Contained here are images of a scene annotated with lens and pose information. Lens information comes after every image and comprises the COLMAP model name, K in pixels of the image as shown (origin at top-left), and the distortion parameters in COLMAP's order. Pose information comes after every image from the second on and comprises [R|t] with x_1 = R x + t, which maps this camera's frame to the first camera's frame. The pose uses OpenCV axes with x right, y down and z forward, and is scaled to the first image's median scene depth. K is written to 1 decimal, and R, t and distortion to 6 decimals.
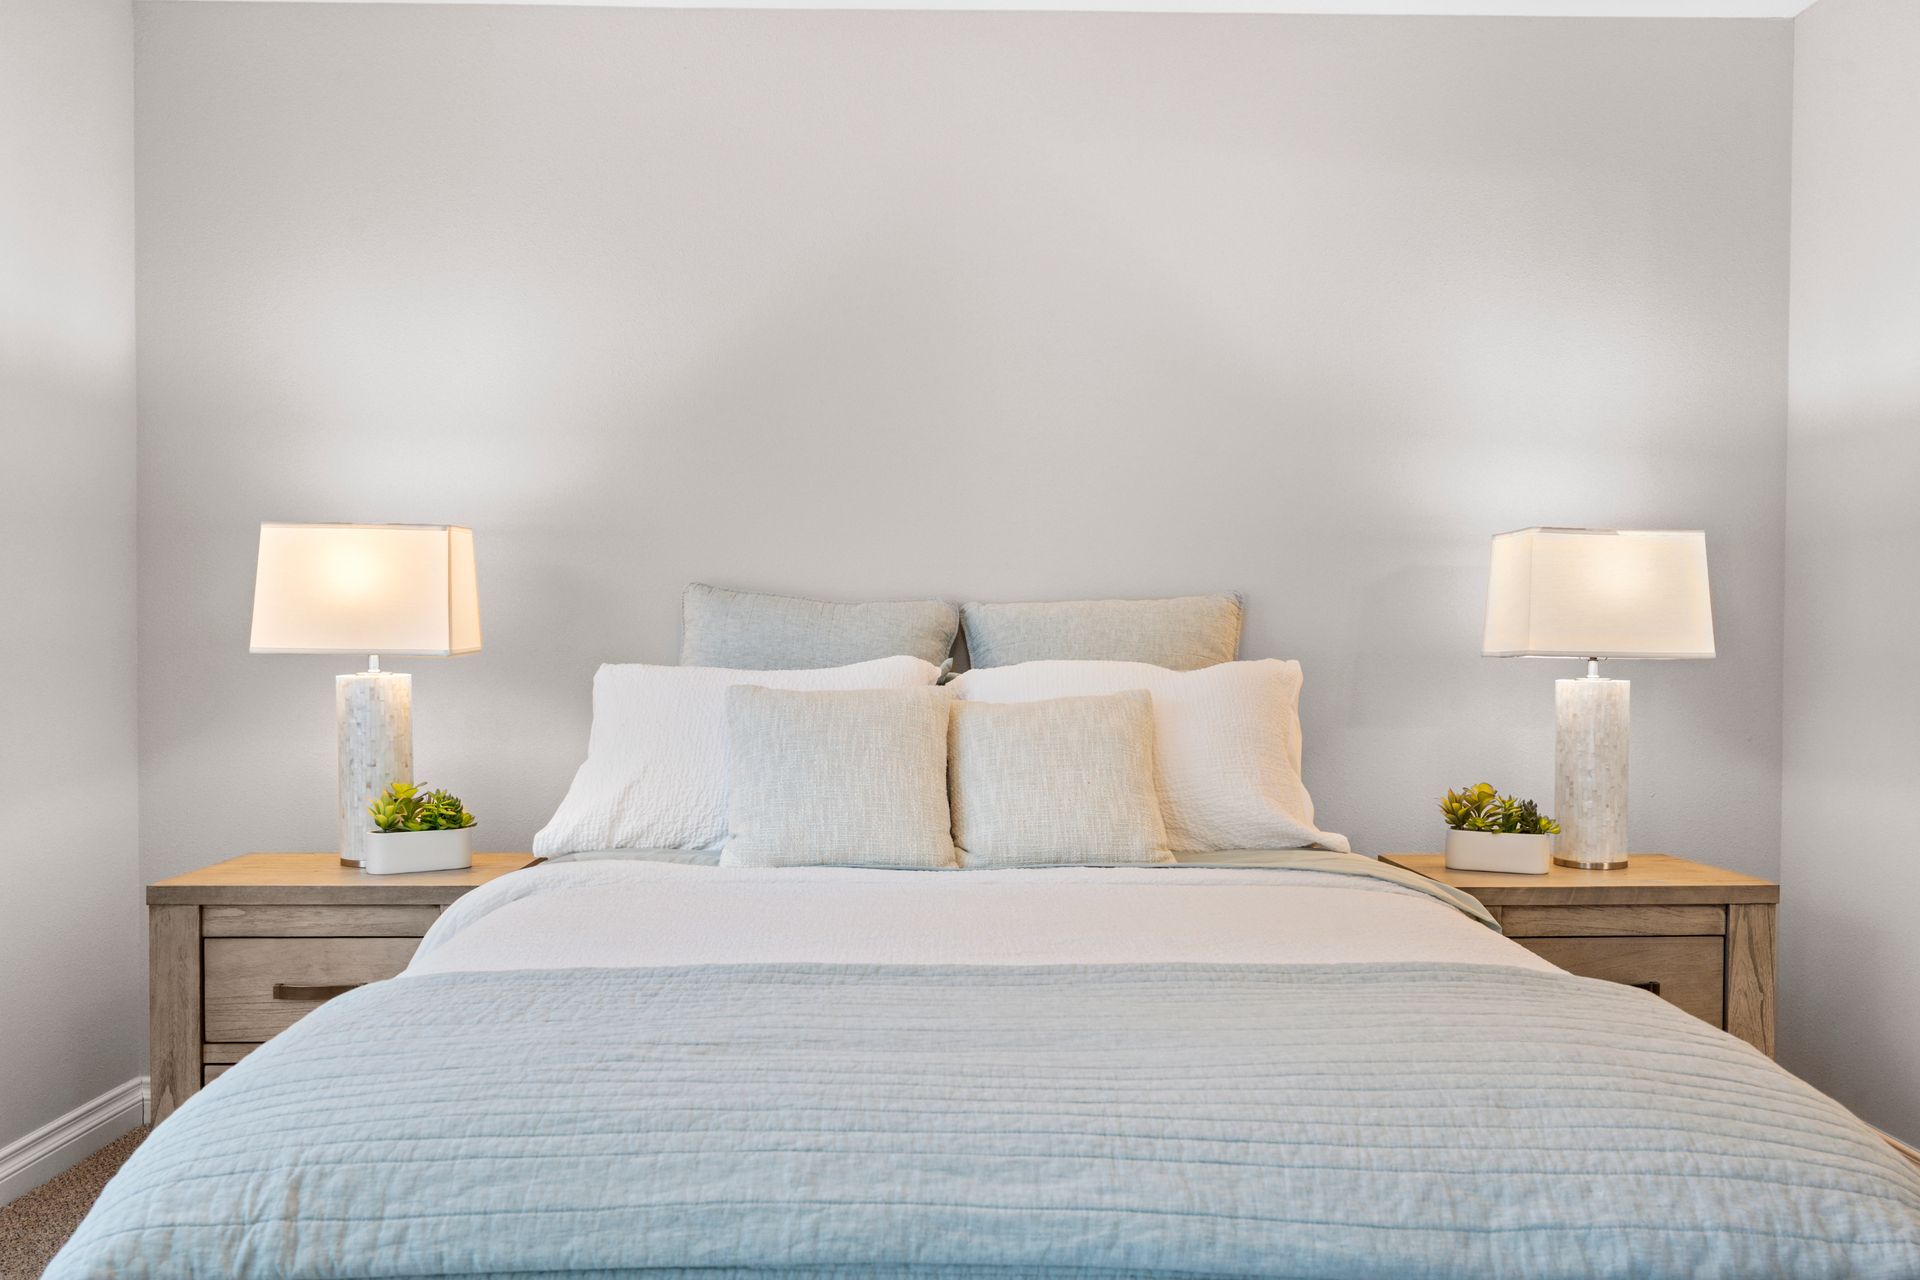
lens RADIAL K [[1498.4, 0, 957.1], [0, 1498.4, 690.4], [0, 0, 1]] dist [-0.001372, 0.002872]
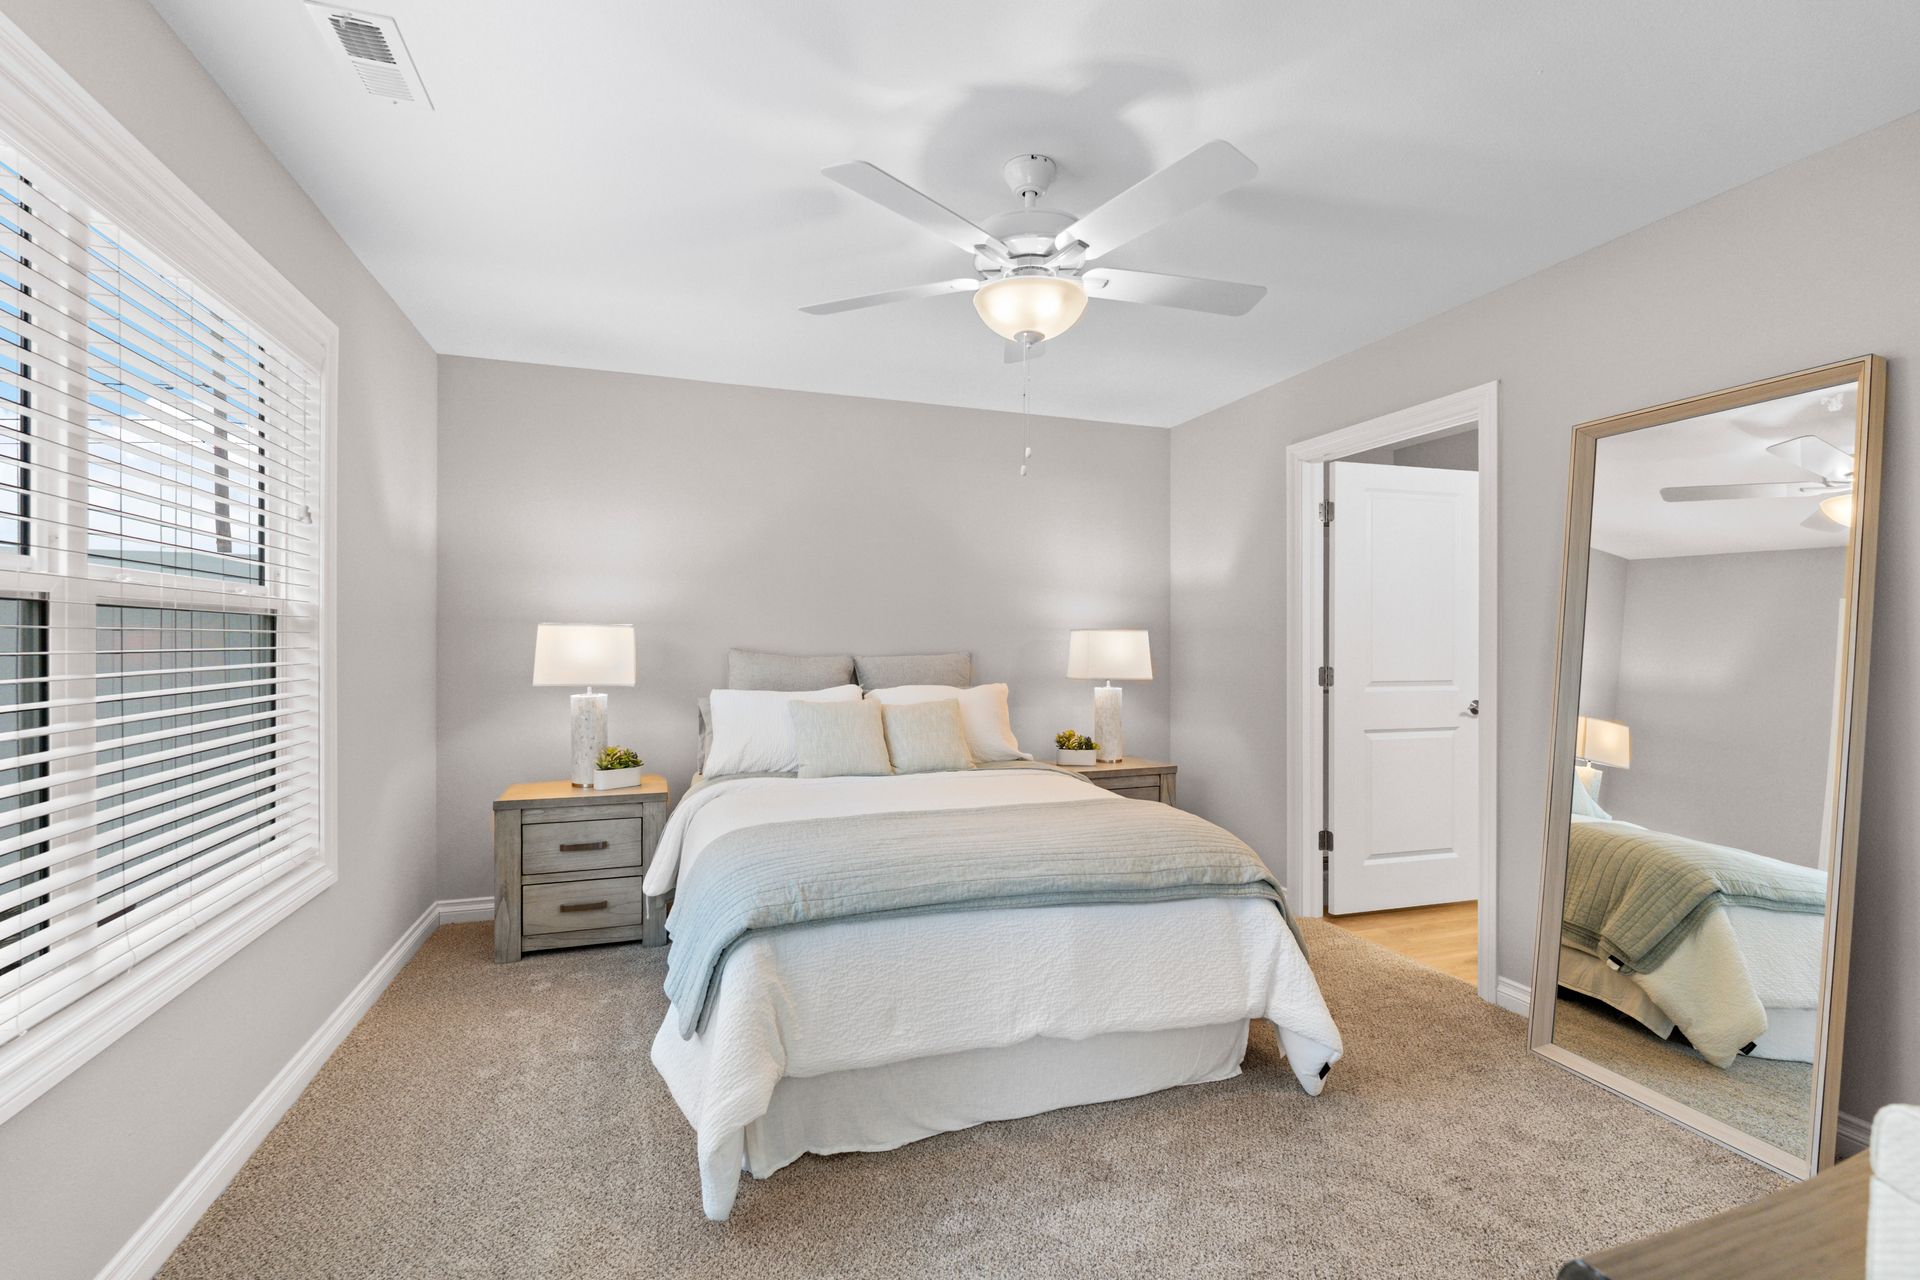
lens RADIAL K [[859.6, 0, 951.9], [0, 859.6, 653.6], [0, 0, 1]] dist [-0.001400, 0.000009]
pose [[0.950281, -0.003885, 0.311368, -0.305649], [0.008019, 0.999896, -0.011997, -0.054340], [-0.311289, 0.013898, 0.950214, -0.328102]]
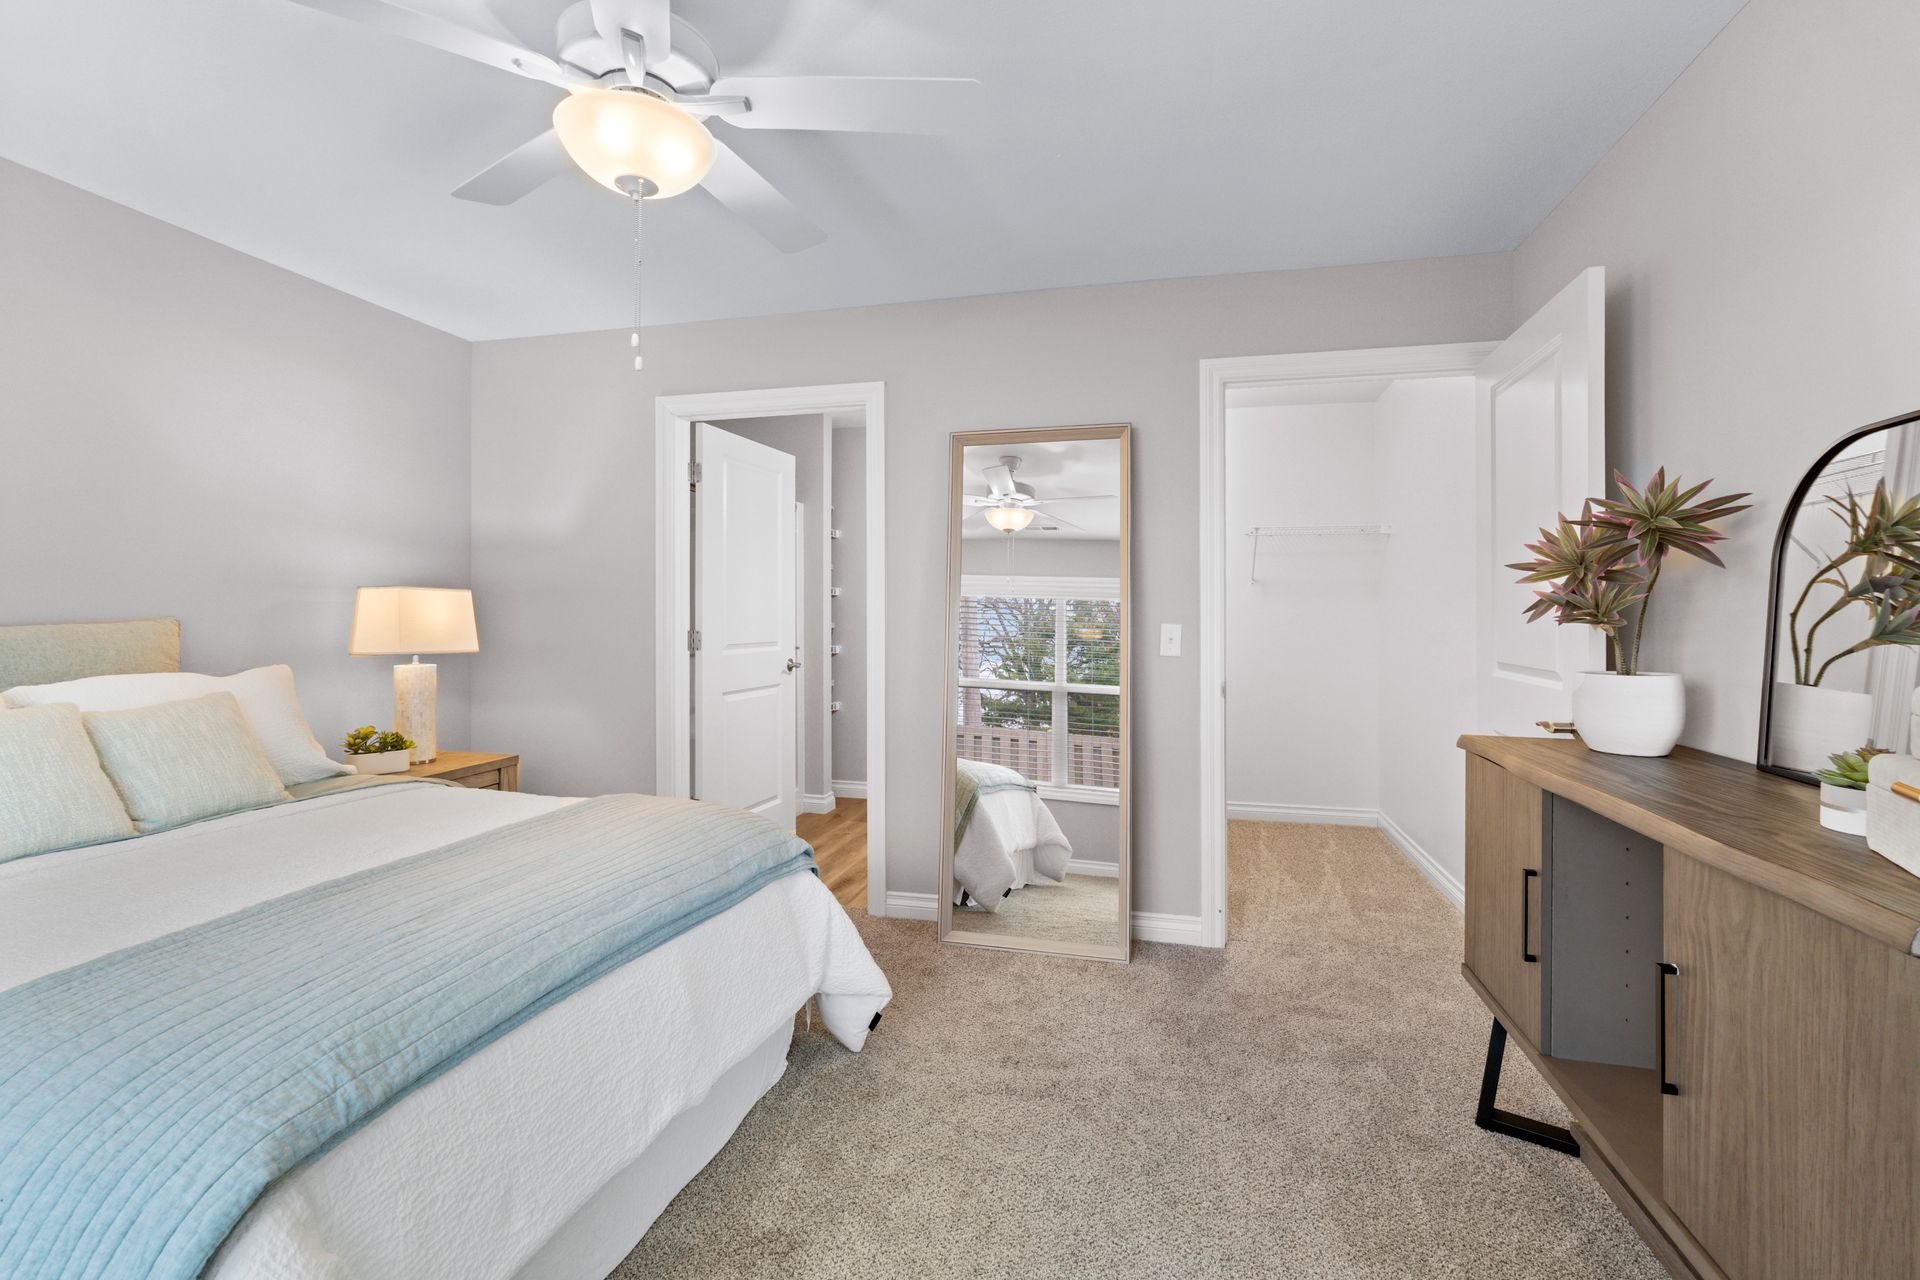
lens RADIAL K [[859.8, 0, 966.0], [0, 859.8, 615.6], [0, 0, 1]] dist [-0.002560, -0.000560]
pose [[0.241923, -0.000903, 0.970295, -0.511004], [0.024671, 0.999682, -0.005221, -0.051646], [-0.969982, 0.025201, 0.241869, 0.058405]]
